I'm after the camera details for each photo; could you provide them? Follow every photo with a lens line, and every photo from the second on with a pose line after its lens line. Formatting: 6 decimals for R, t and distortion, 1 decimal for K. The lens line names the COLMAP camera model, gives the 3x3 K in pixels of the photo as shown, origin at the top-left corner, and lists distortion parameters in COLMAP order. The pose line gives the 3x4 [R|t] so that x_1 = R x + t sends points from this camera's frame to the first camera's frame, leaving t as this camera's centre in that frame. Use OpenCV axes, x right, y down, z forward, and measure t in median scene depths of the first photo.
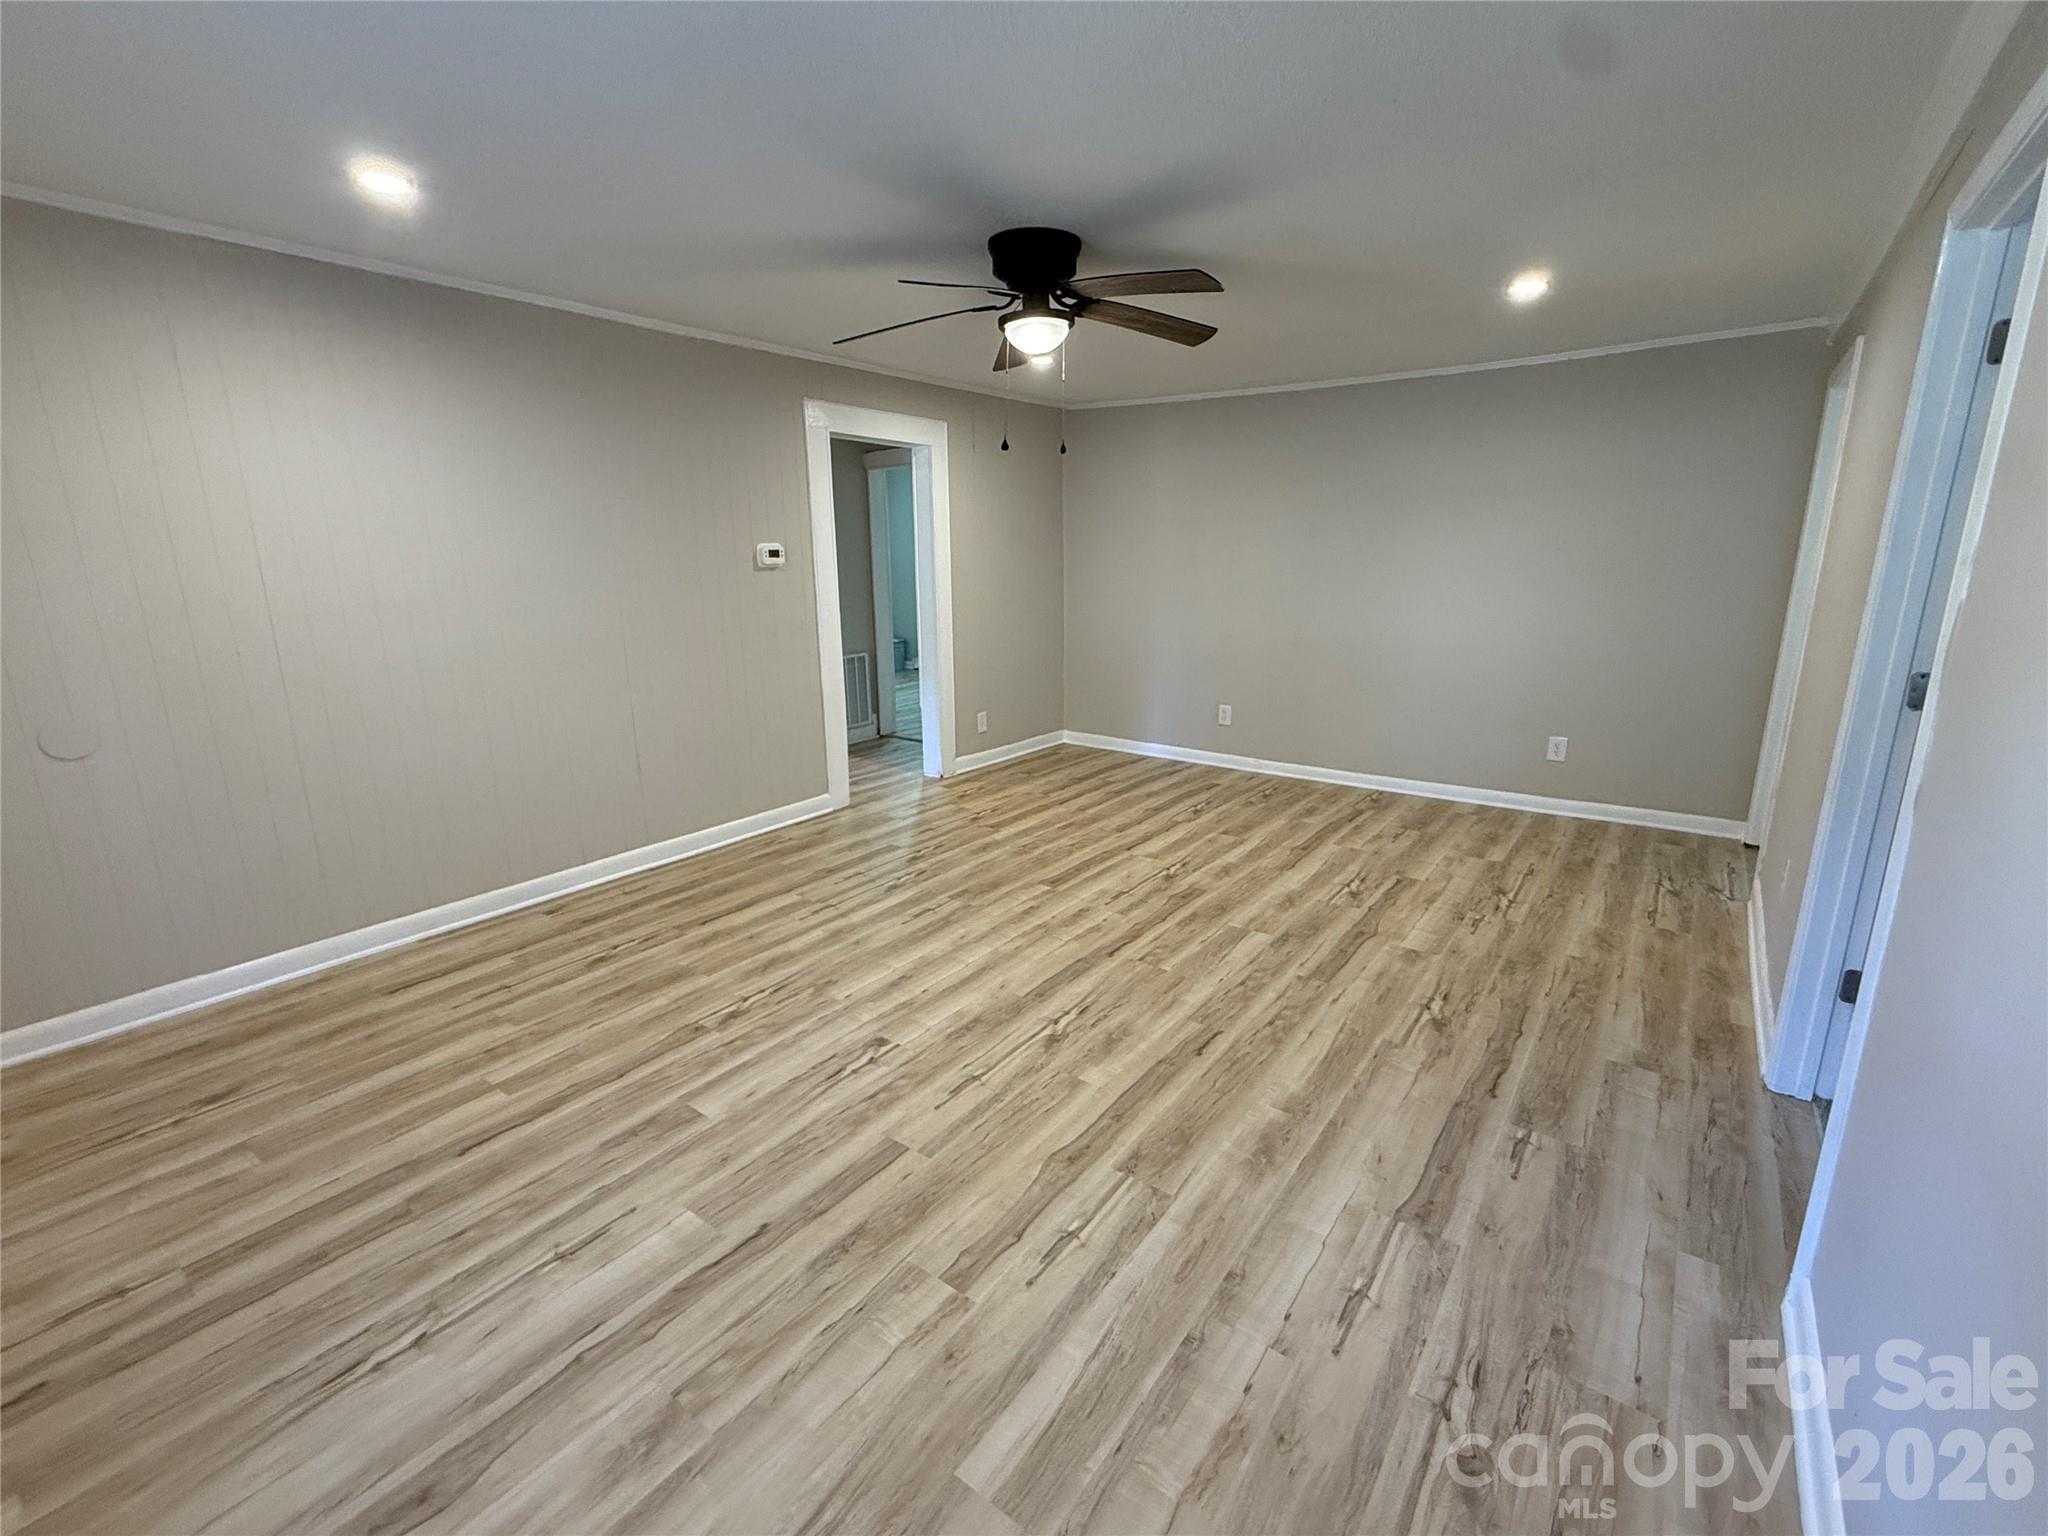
lens RADIAL K [[879.8, 0, 1024.0], [0, 879.8, 768.0], [0, 0, 1]] dist [0.000606, 0.000069]
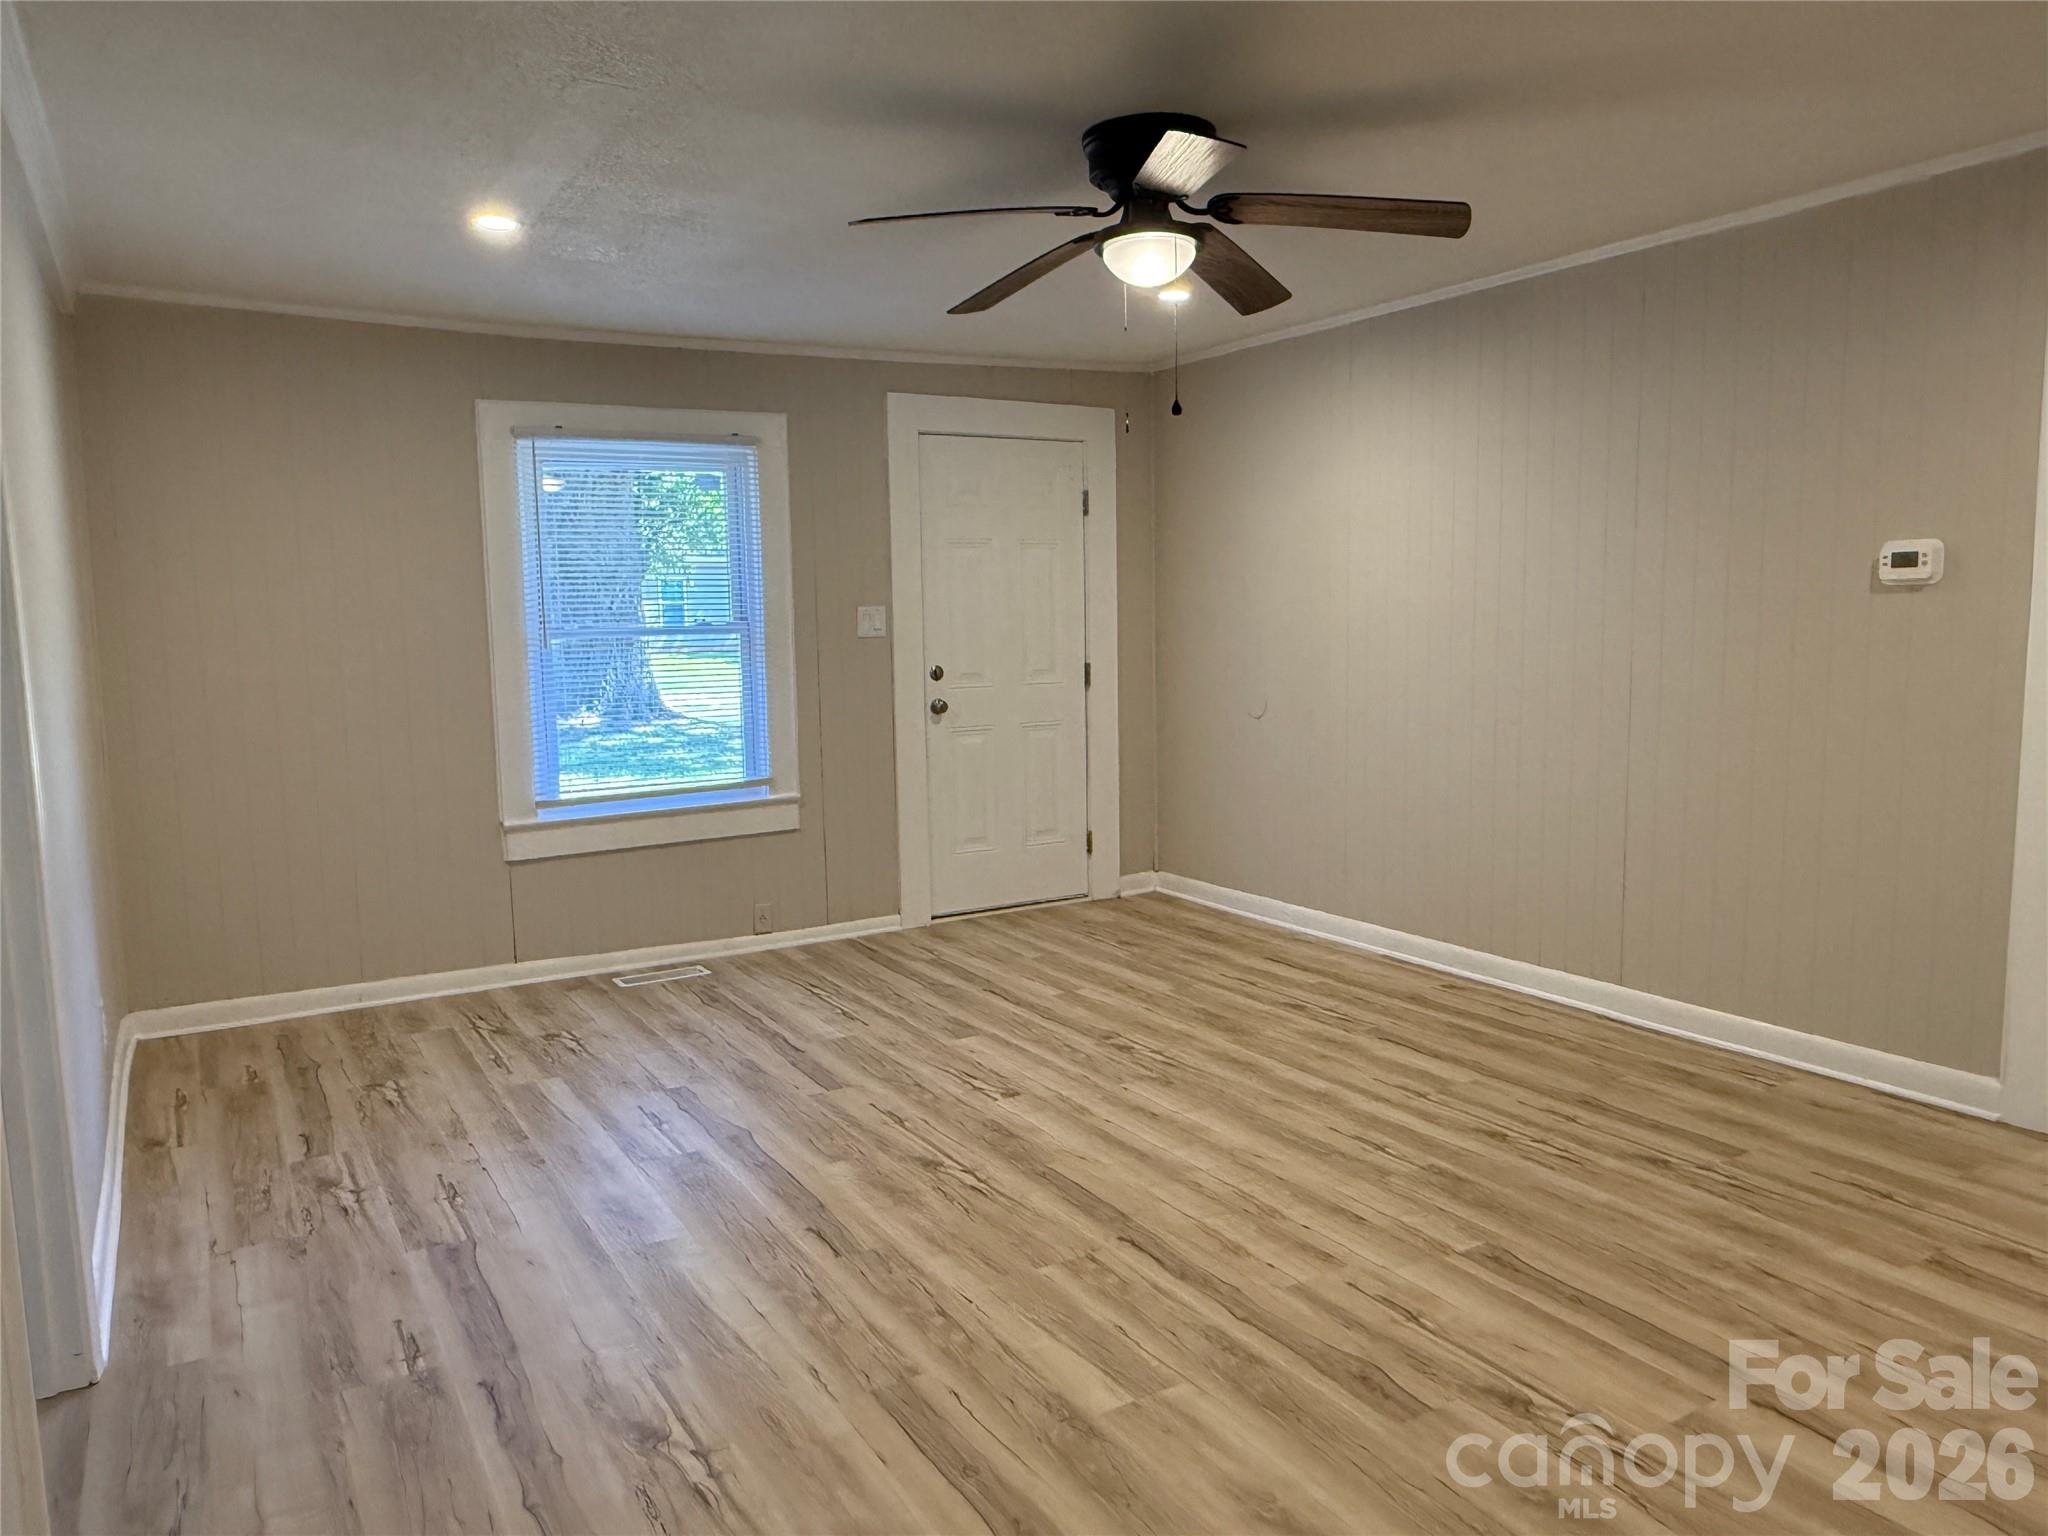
lens RADIAL K [[1398.3, 0, 1024.0], [0, 1398.3, 768.0], [0, 0, 1]] dist [0.001328, 0.001631]
pose [[-0.371014, 0.124002, -0.920311, 0.987735], [-0.202659, 0.956345, 0.210557, -0.284481], [0.906244, 0.264629, -0.329687, 1.217163]]
